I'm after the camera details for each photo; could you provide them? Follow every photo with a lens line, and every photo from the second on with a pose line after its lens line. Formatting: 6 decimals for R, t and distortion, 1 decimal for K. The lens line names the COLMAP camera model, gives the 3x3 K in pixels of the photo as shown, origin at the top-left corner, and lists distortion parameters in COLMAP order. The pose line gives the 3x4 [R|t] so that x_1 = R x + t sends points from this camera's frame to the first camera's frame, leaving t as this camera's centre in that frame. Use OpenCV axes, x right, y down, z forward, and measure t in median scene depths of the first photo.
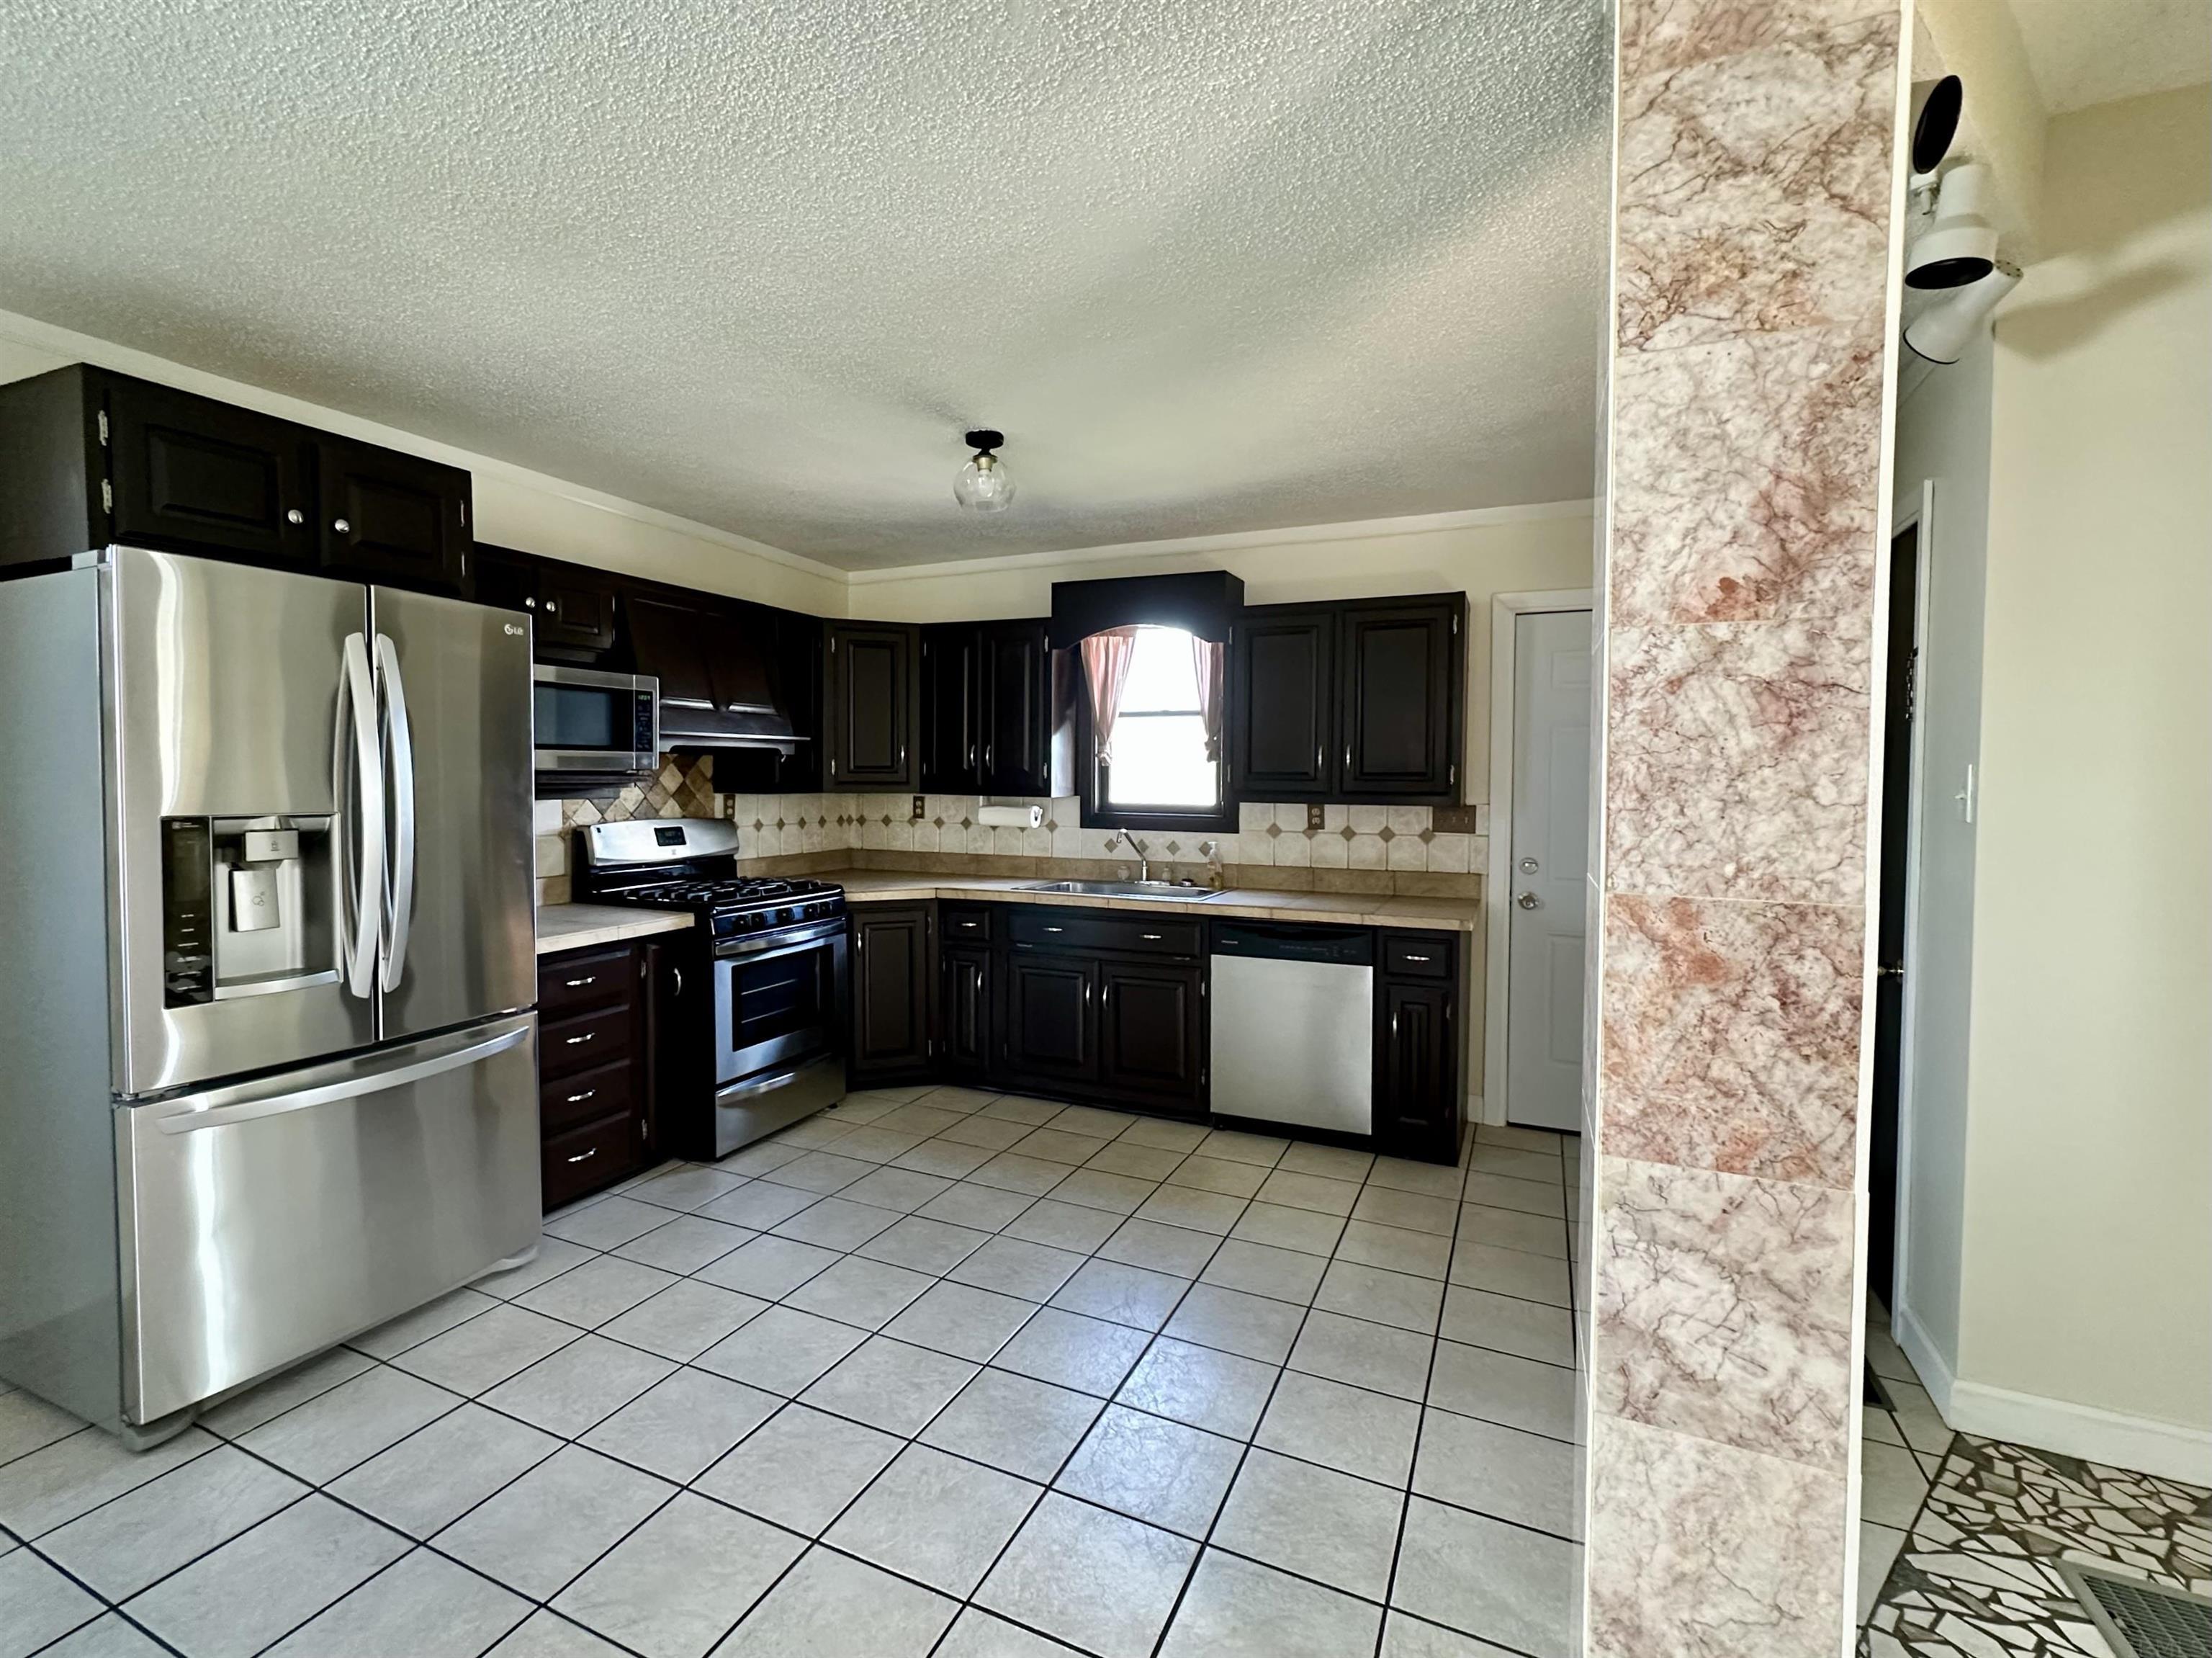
lens RADIAL K [[1024.8, 0, 1021.7], [0, 1024.8, 799.7], [0, 0, 1]] dist [0.001211, -0.000545]
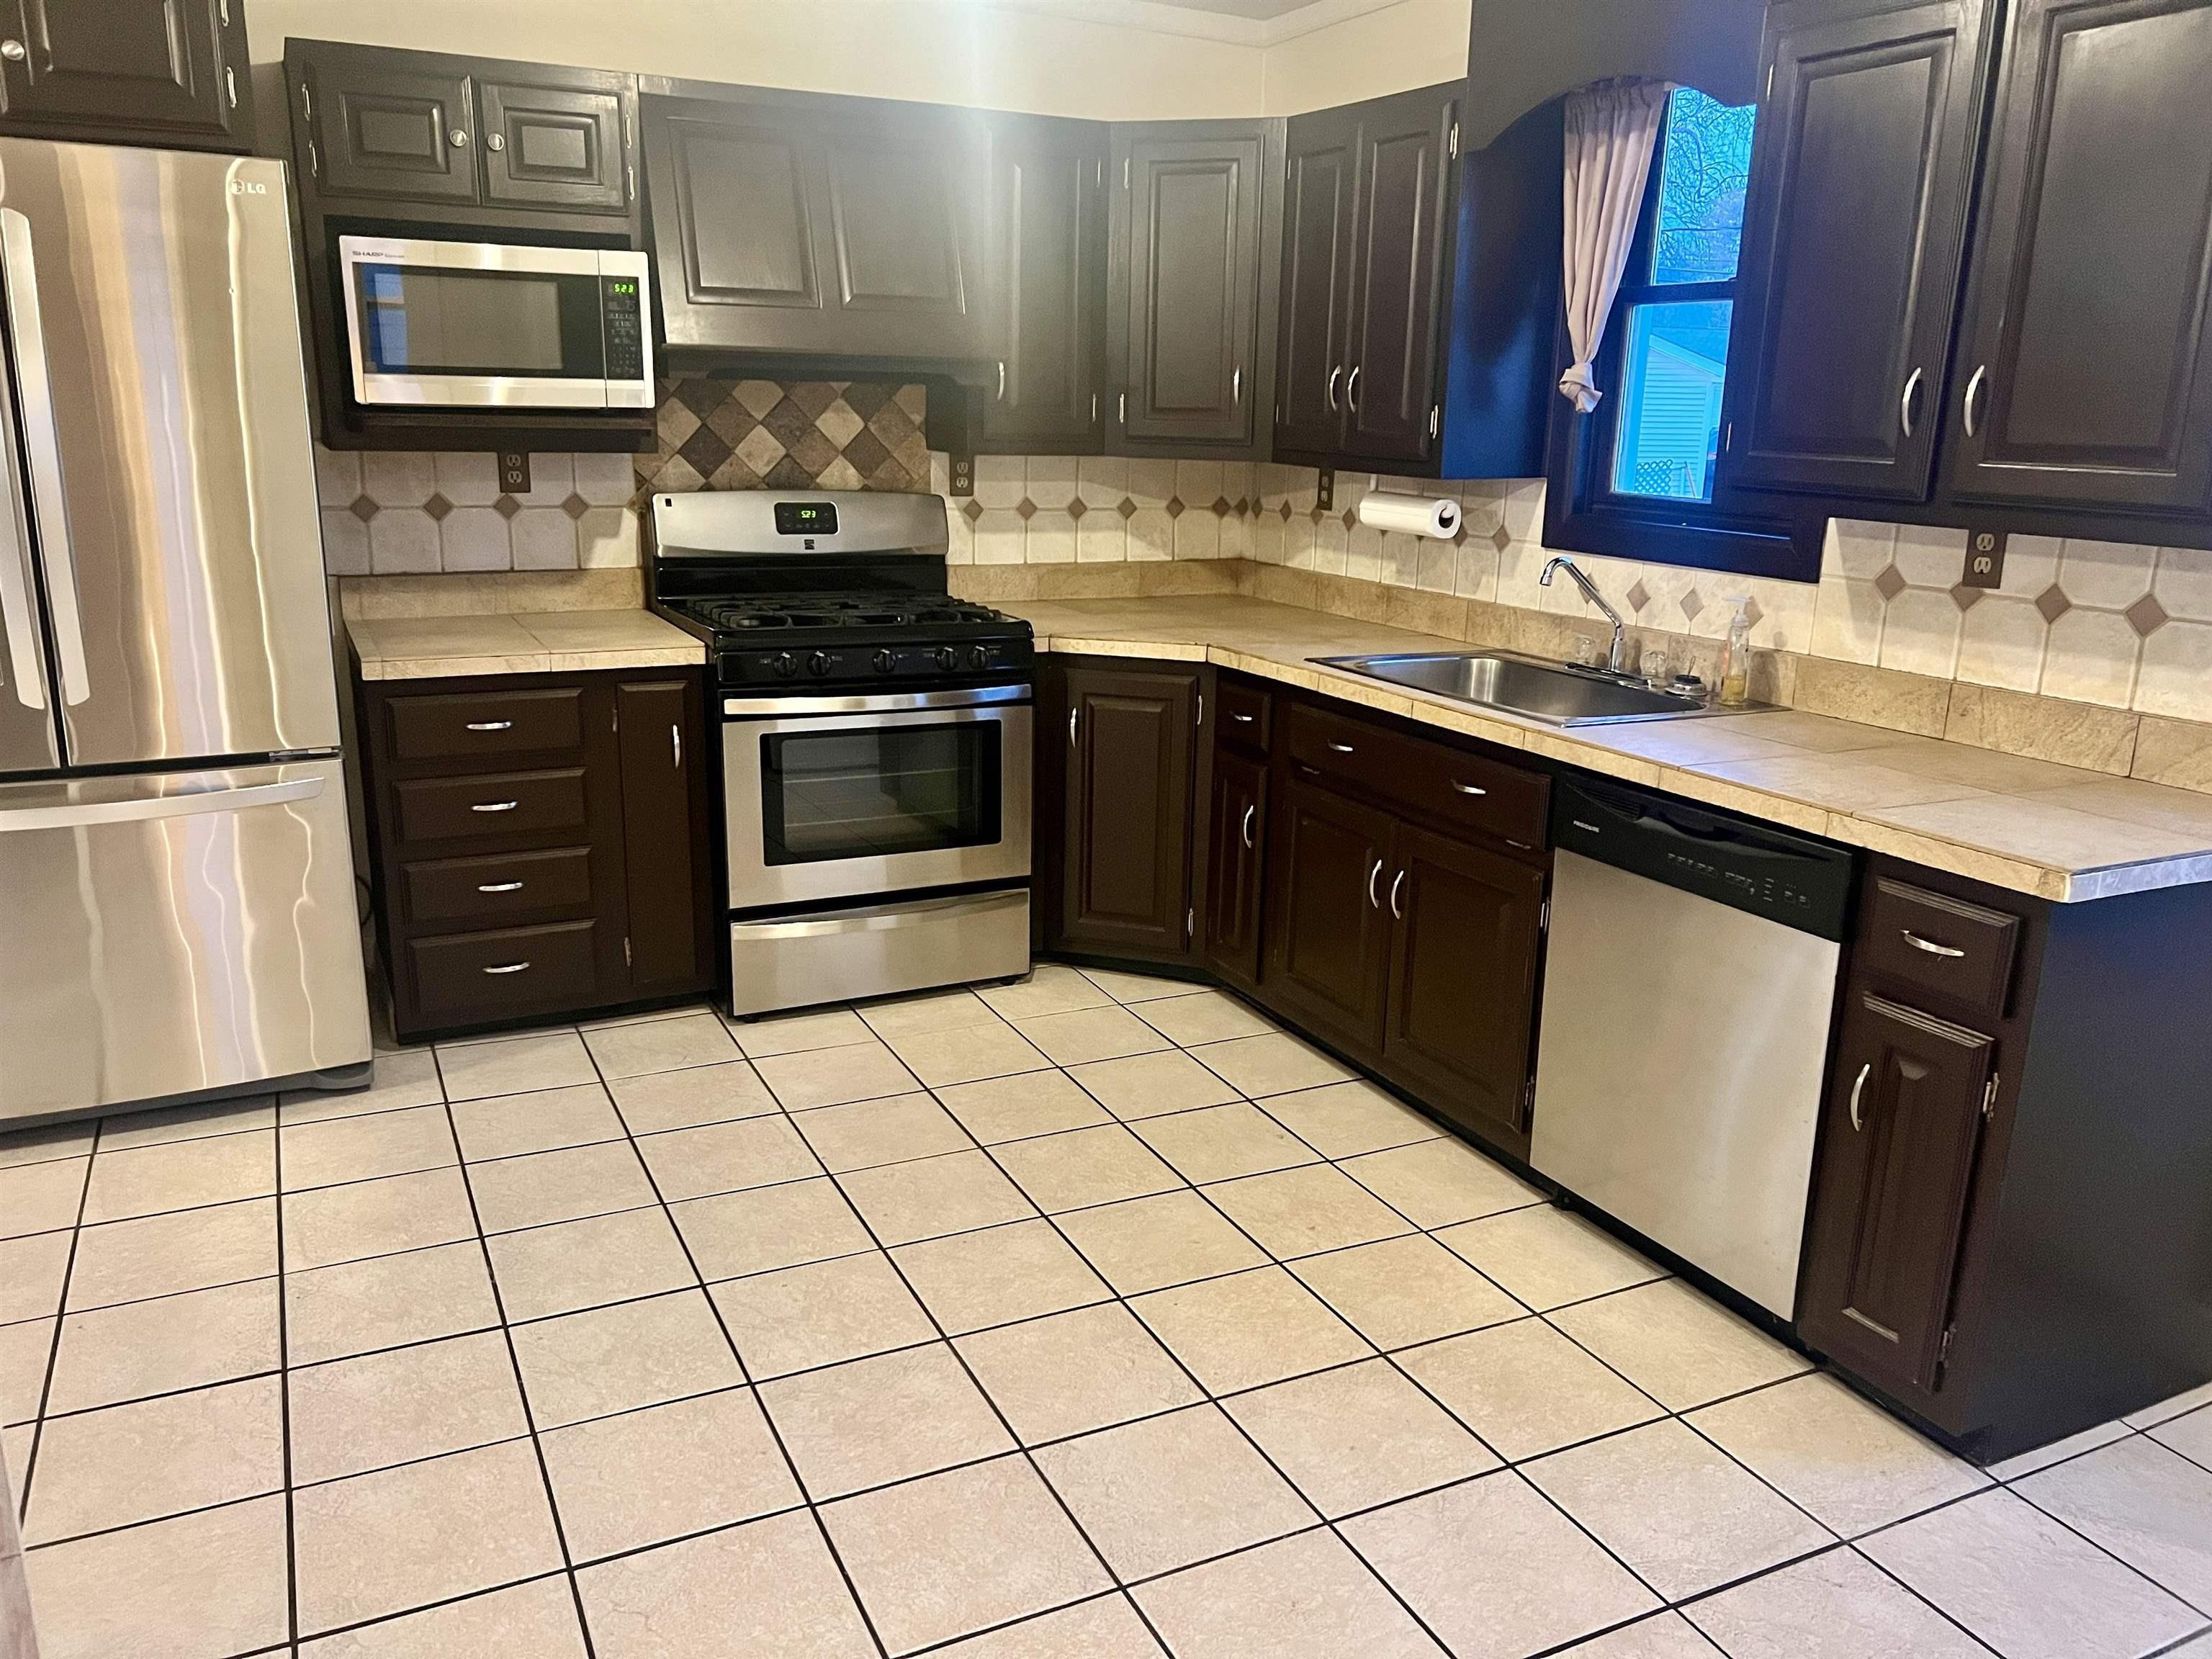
lens RADIAL K [[1642.6, 0, 1123.6], [0, 1642.6, 800.6], [0, 0, 1]] dist [0.051989, -0.051751]
pose [[0.801664, 0.154052, -0.577584, 0.755535], [-0.031792, 0.975843, 0.216148, -0.036483], [0.596929, -0.154915, 0.787195, 0.518870]]
